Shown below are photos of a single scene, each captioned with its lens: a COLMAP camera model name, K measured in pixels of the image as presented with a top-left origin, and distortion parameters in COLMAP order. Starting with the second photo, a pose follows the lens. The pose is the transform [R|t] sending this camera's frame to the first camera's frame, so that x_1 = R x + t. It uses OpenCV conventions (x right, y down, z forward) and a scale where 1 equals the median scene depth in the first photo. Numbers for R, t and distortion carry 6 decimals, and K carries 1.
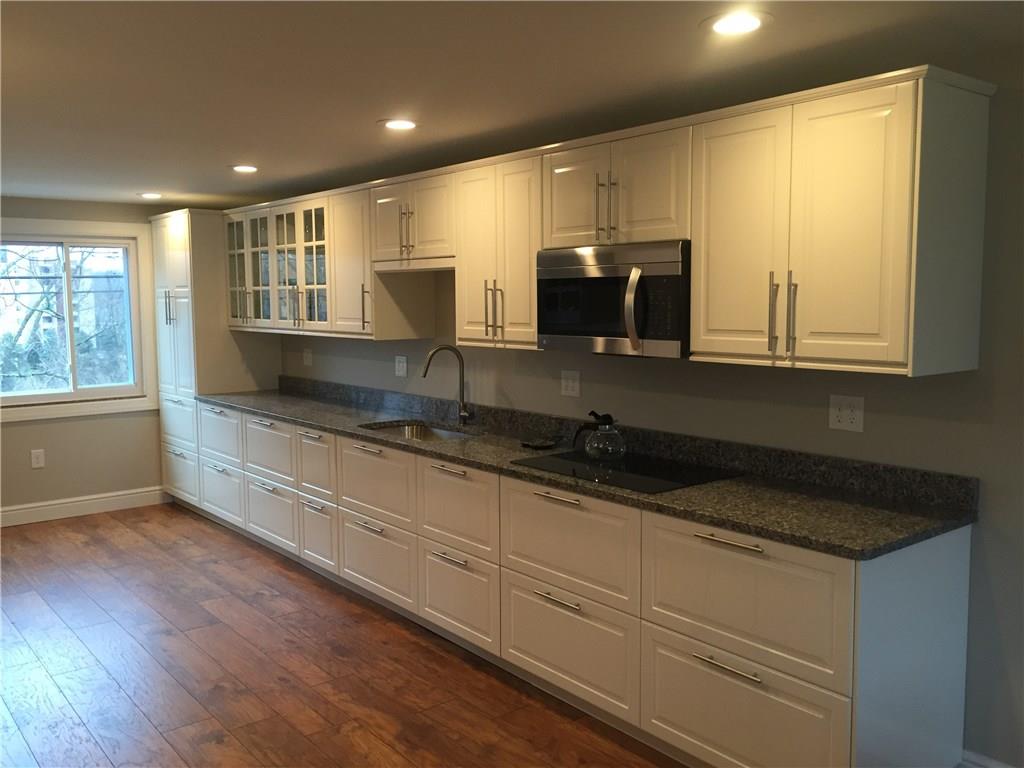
lens RADIAL K [[887.5, 0, 518.3], [0, 887.5, 384.9], [0, 0, 1]] dist [0.073861, -0.059621]
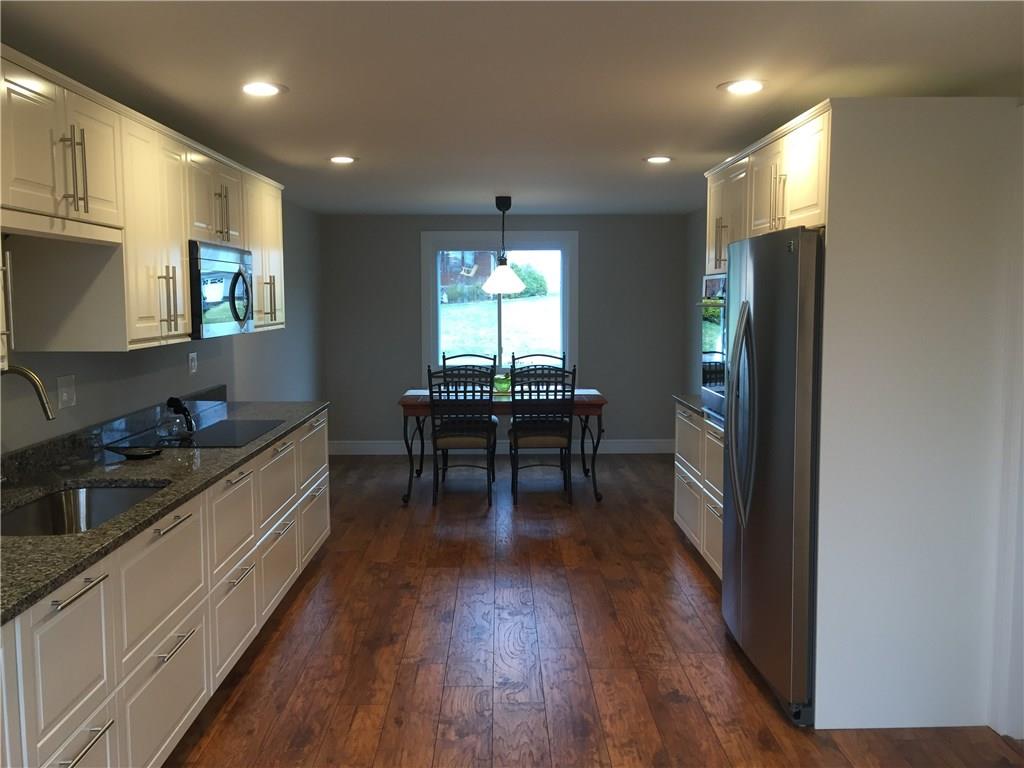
lens RADIAL K [[887.5, 0, 510.9], [0, 887.5, 385.0], [0, 0, 1]] dist [0.073861, -0.059621]
pose [[-0.786096, -0.056981, 0.615472, -0.827693], [0.063040, 0.983159, 0.171537, -0.132741], [-0.614881, 0.173644, -0.769265, 1.475919]]
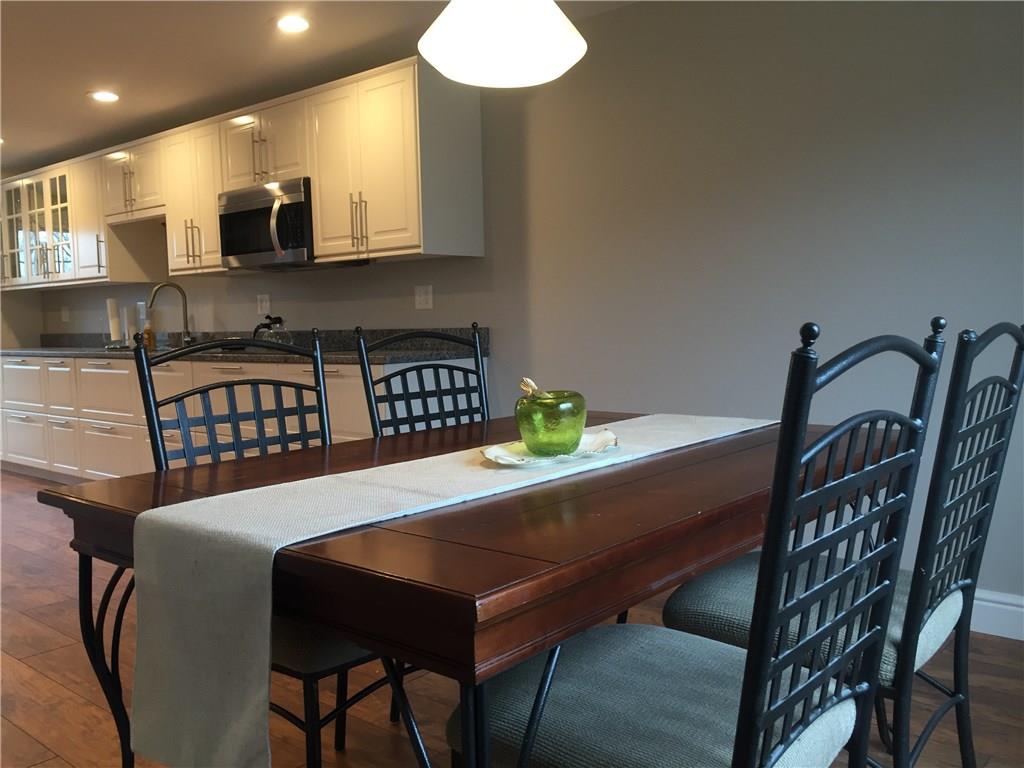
lens RADIAL K [[887.5, 0, 508.2], [0, 887.5, 378.3], [0, 0, 1]] dist [0.073861, -0.059621]
pose [[0.985523, -0.028641, 0.167104, 0.200641], [0.033856, 0.999022, -0.028437, 0.163930], [-0.166126, 0.033683, 0.985529, -0.352142]]
